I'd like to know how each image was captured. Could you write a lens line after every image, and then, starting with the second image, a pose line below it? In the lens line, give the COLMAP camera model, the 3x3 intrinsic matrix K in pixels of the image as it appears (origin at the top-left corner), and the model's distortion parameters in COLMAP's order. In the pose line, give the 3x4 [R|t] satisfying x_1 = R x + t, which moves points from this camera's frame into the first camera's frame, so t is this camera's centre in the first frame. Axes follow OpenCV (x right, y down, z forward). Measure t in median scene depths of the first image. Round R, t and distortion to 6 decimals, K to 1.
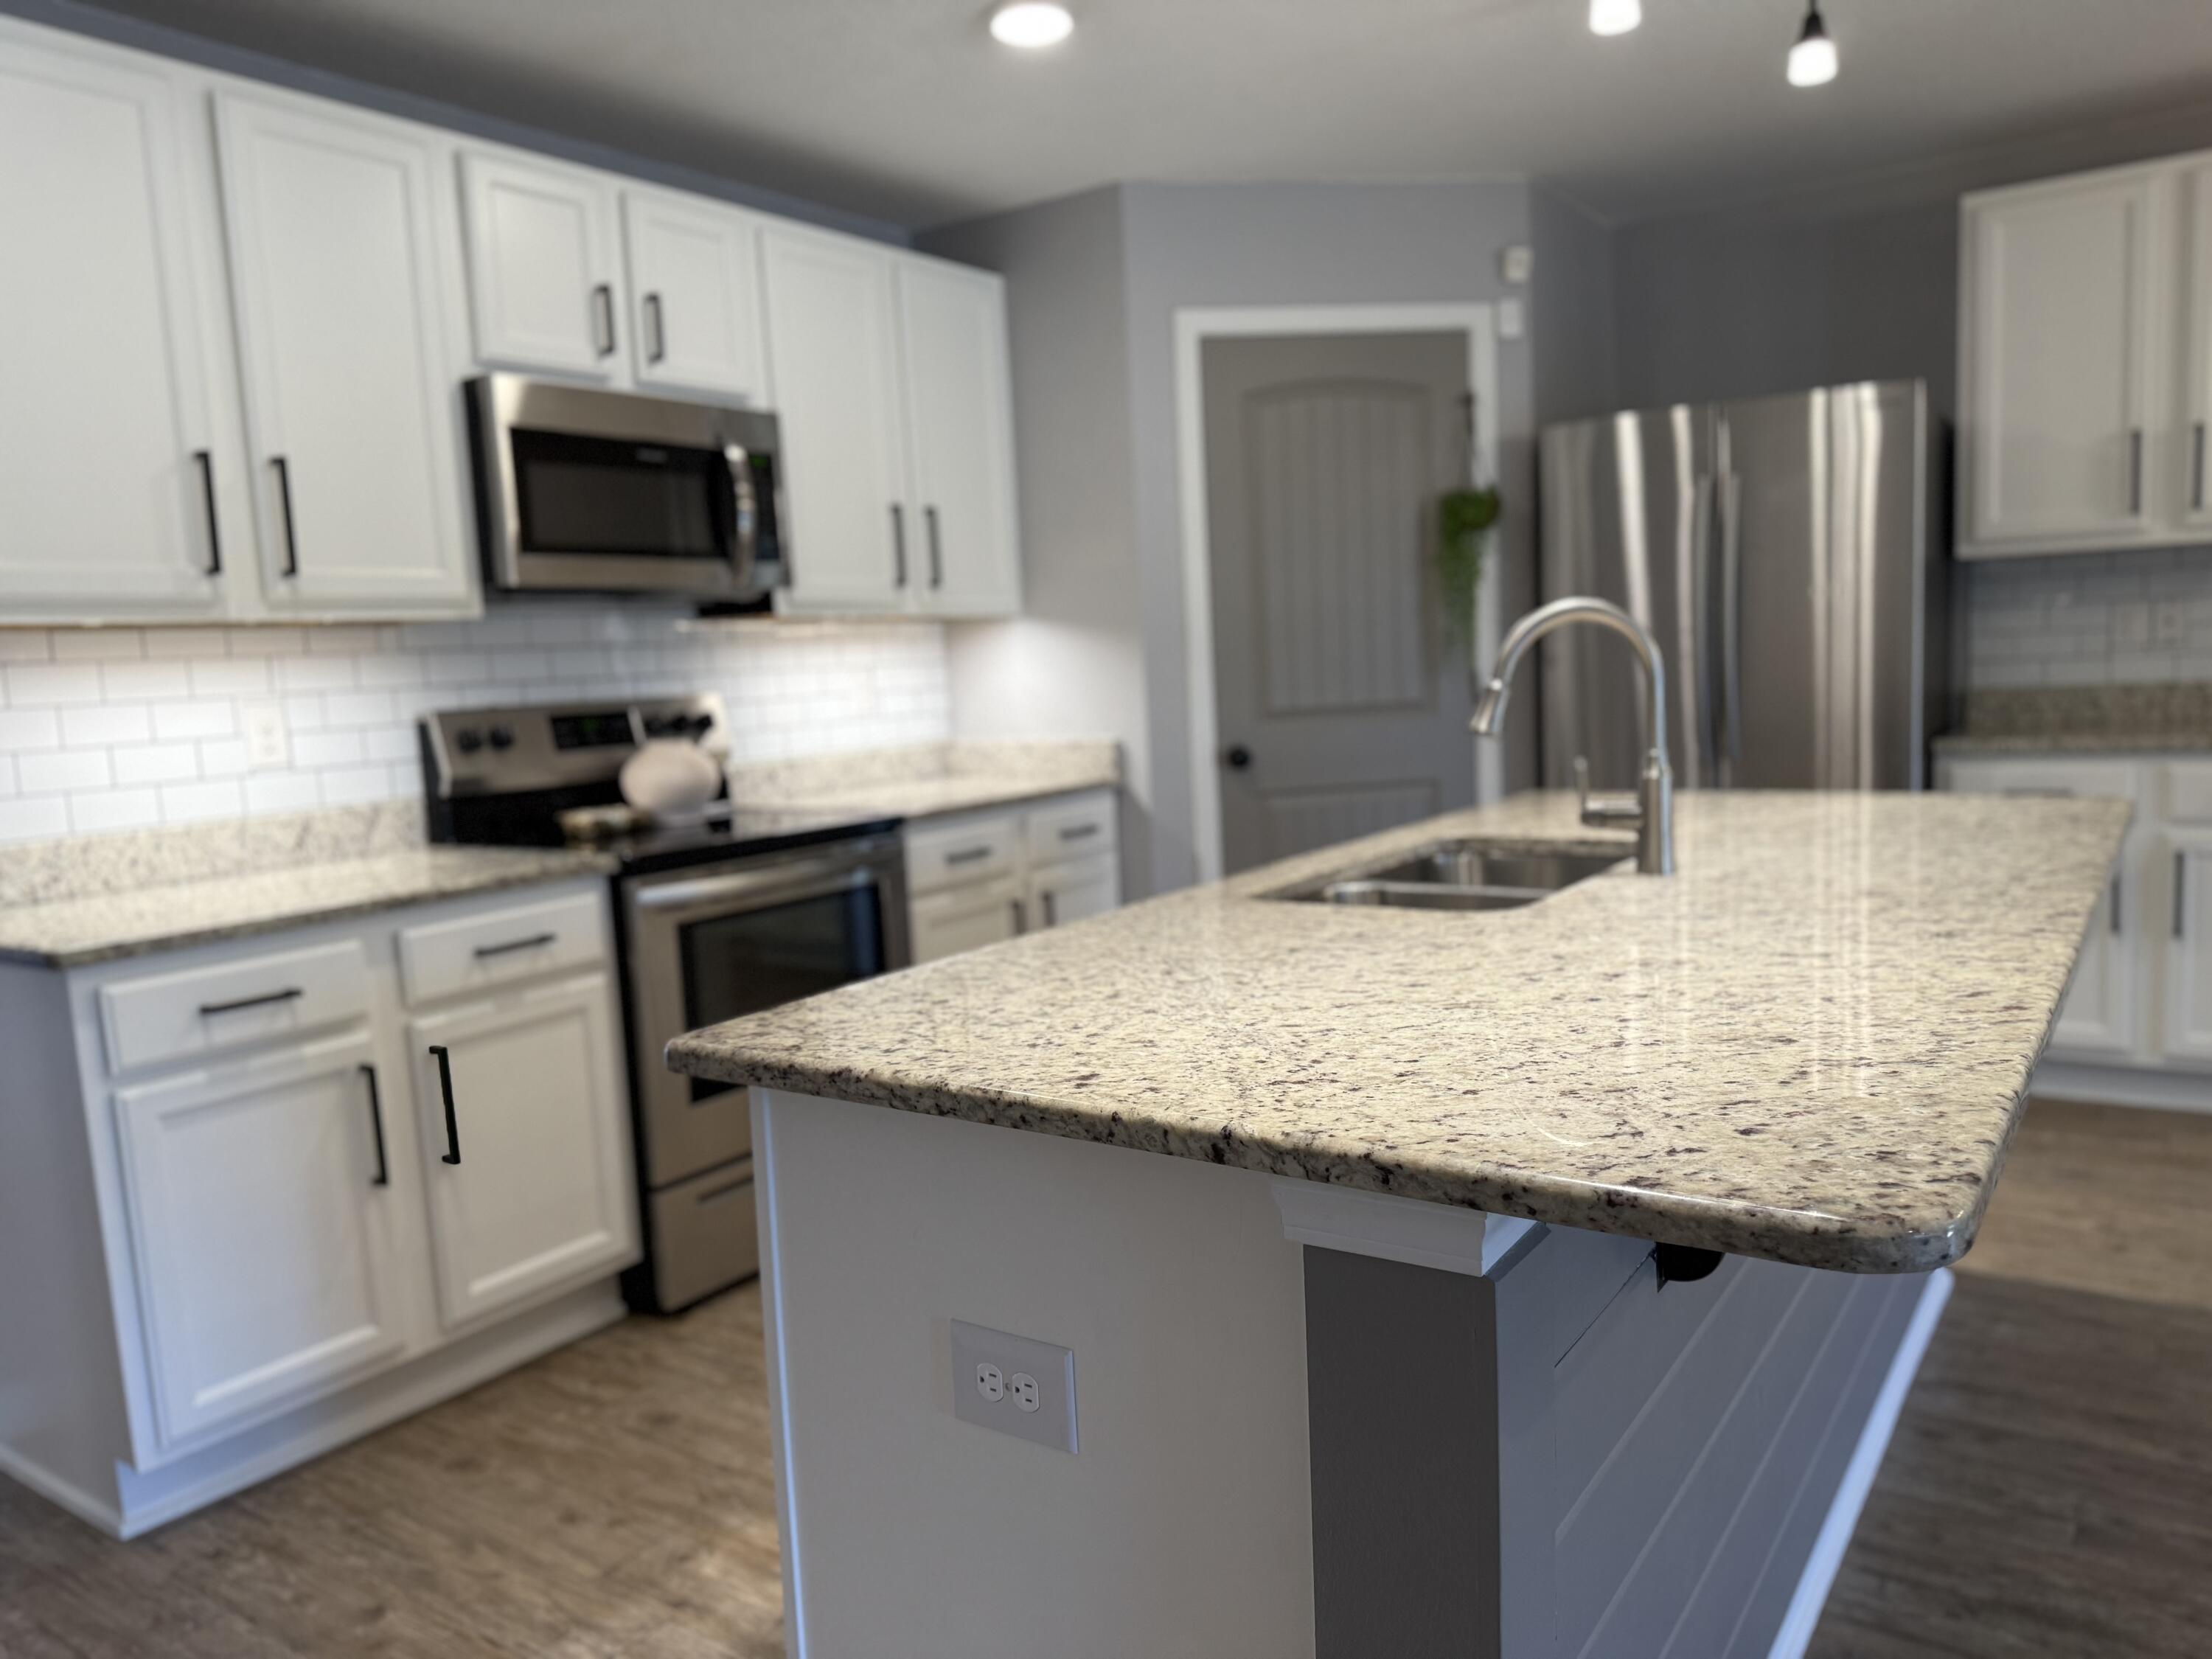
lens RADIAL K [[1563.1, 0, 1124.1], [0, 1563.1, 839.1], [0, 0, 1]] dist [0.063329, -0.042905]
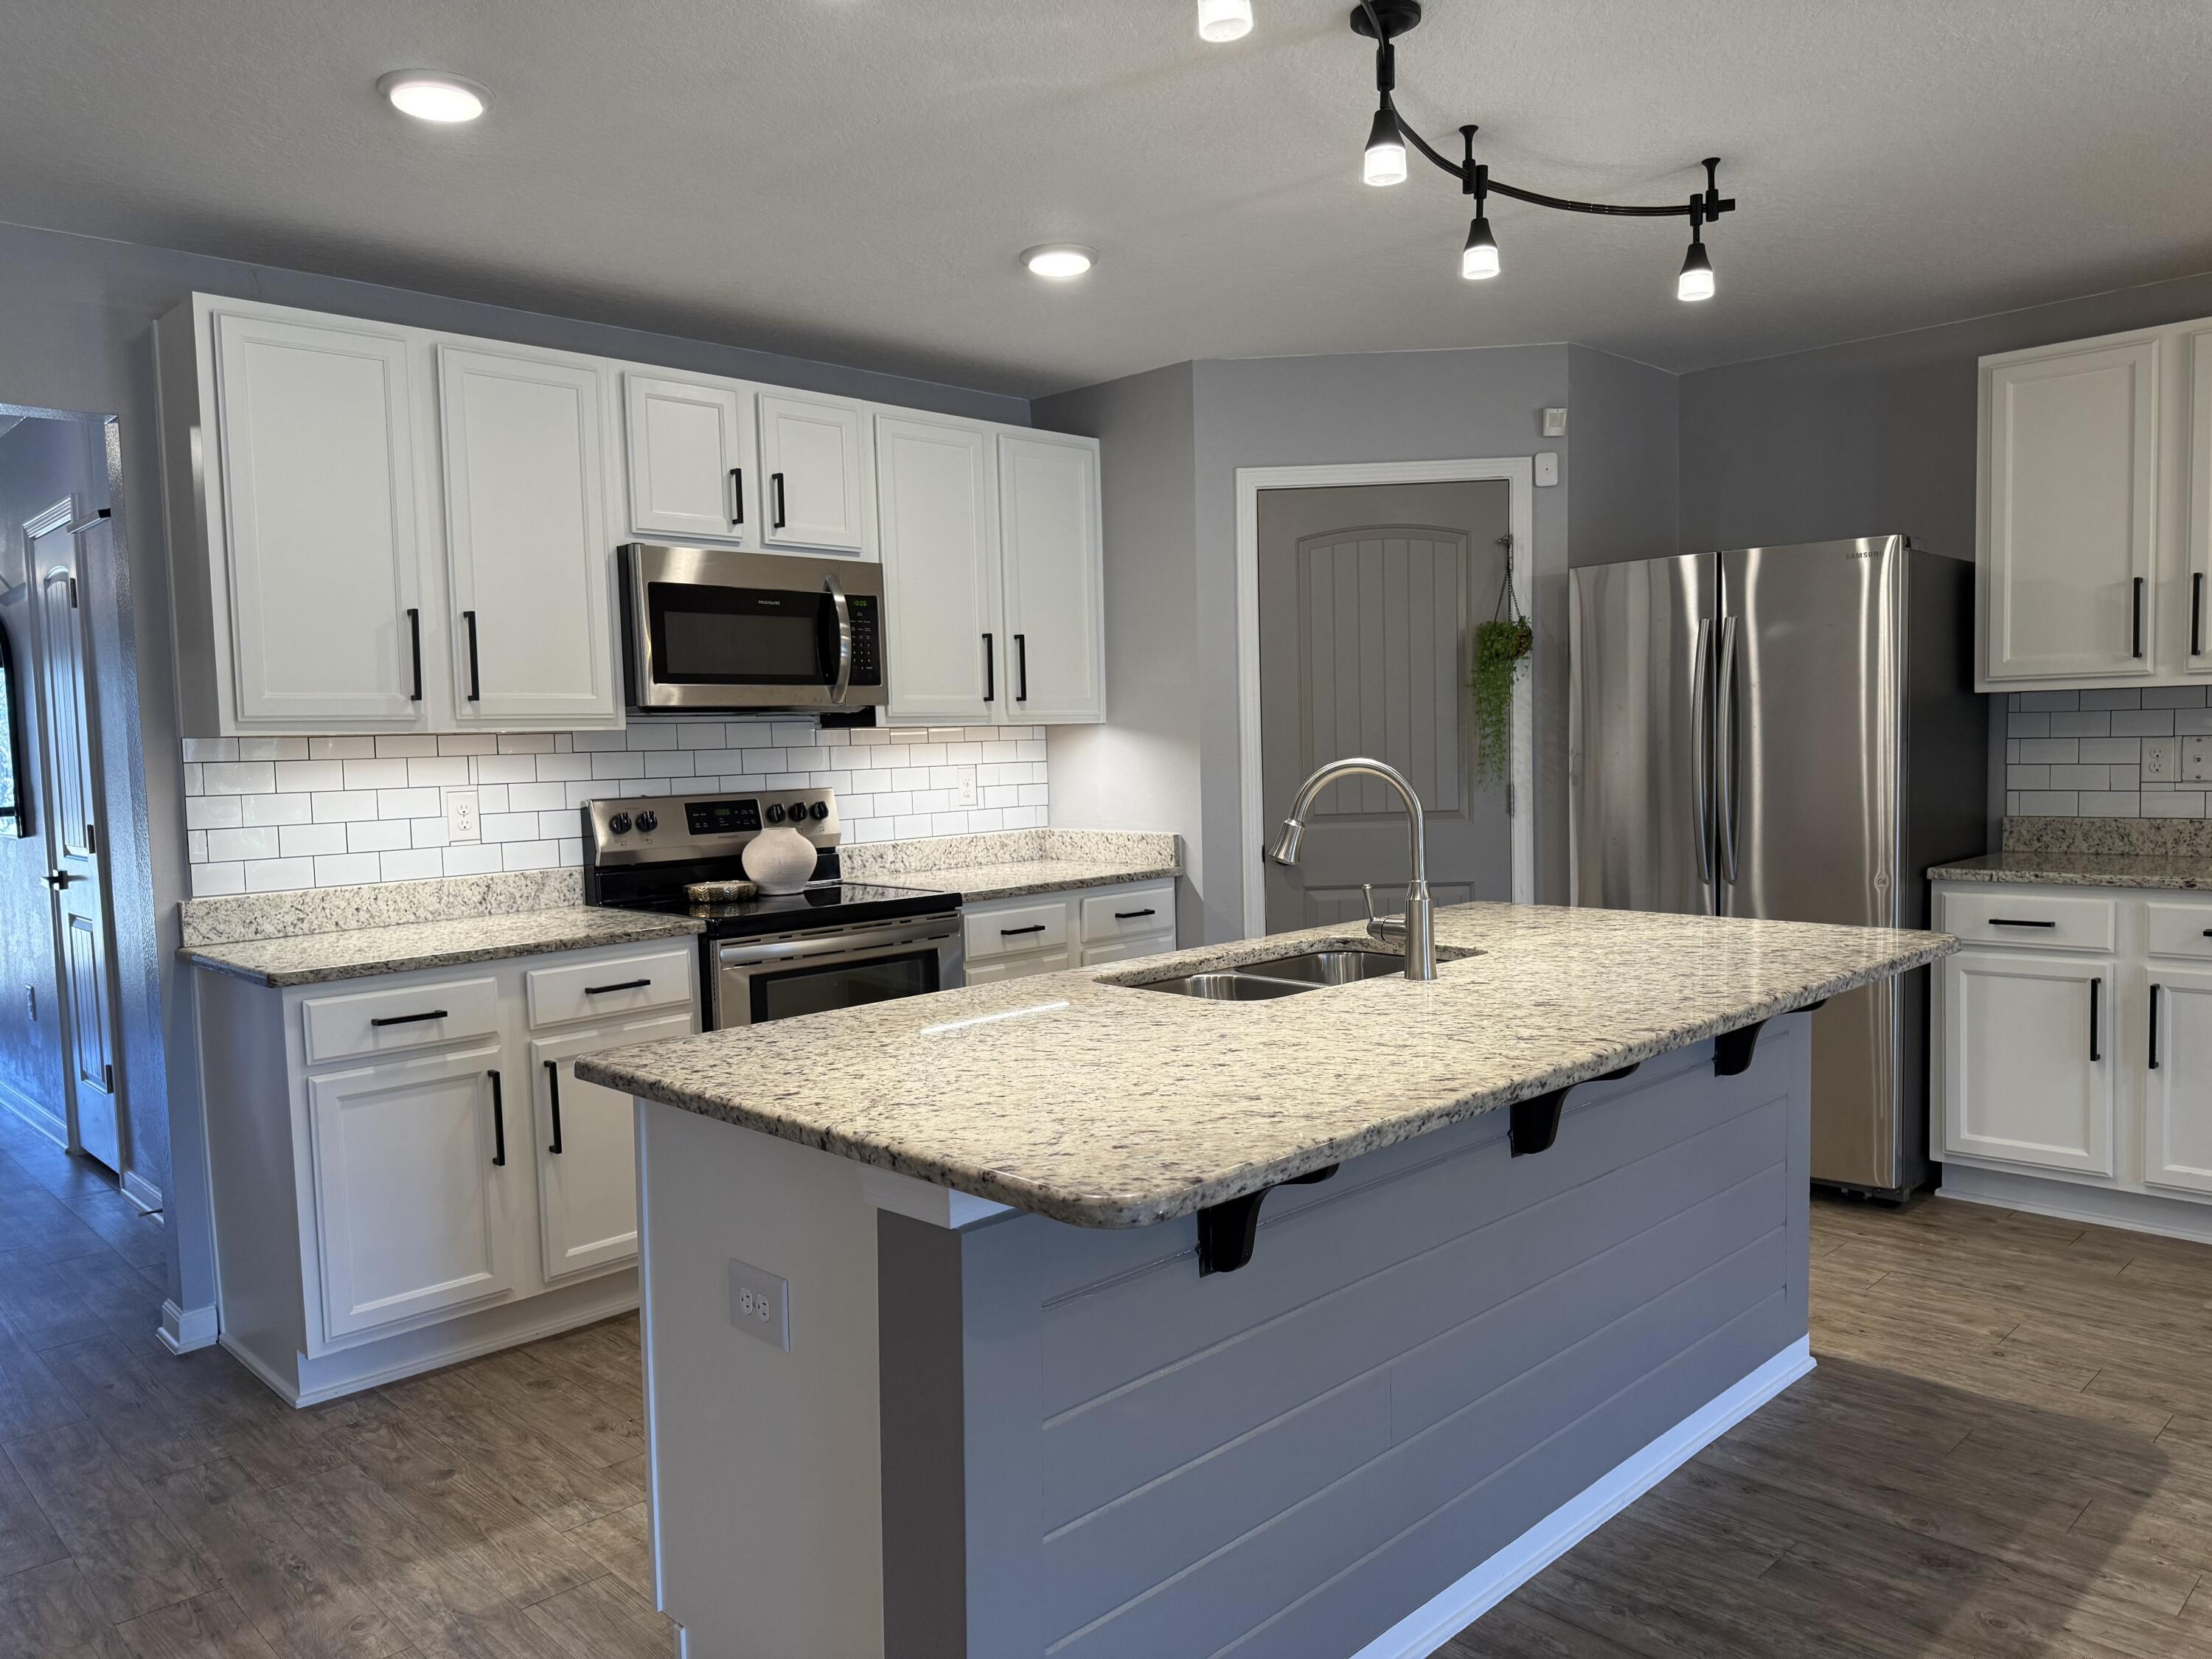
lens RADIAL K [[1546.7, 0, 1109.3], [0, 1546.7, 843.3], [0, 0, 1]] dist [0.114300, -0.110896]
pose [[0.981902, 0.037990, -0.185540, 0.214217], [-0.045593, 0.998279, -0.036884, -0.018626], [0.183820, 0.044675, 0.981944, -0.168650]]
